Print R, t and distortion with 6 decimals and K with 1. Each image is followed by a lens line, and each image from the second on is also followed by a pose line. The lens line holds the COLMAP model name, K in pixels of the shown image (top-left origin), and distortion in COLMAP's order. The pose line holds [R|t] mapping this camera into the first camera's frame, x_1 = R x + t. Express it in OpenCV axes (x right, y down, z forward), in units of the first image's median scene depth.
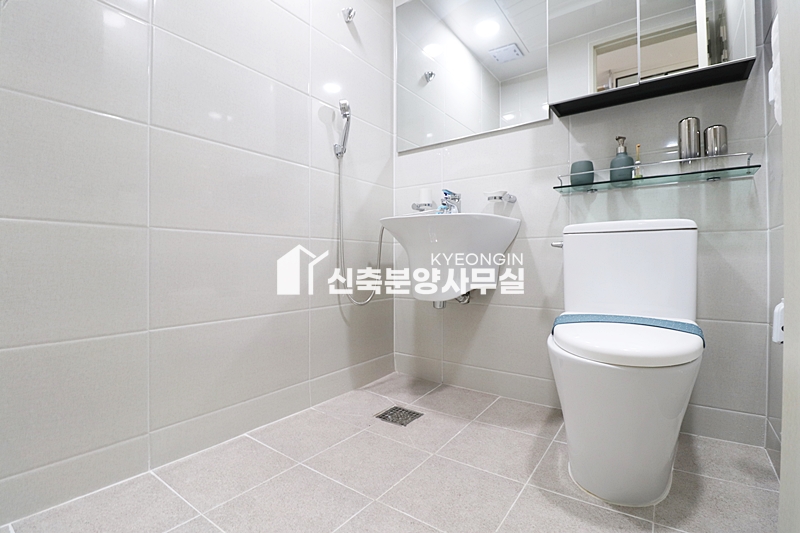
lens RADIAL K [[370.6, 0, 405.0], [0, 370.6, 263.9], [0, 0, 1]] dist [-0.018807, -0.001604]
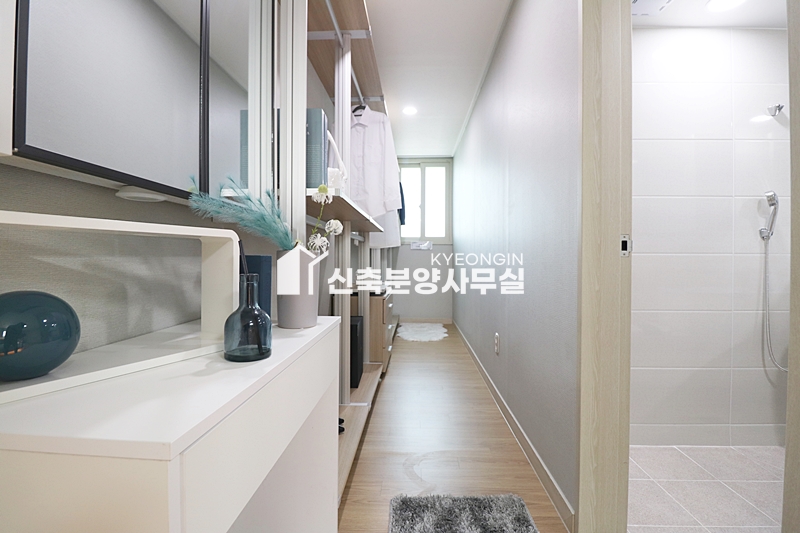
lens RADIAL K [[370.6, 0, 403.9], [0, 370.6, 261.4], [0, 0, 1]] dist [-0.018807, -0.001604]
pose [[0.550078, 0.005286, -0.835097, 0.151018], [-0.007066, 0.999974, 0.001675, -0.221488], [0.835084, 0.004979, 0.550100, -0.576780]]
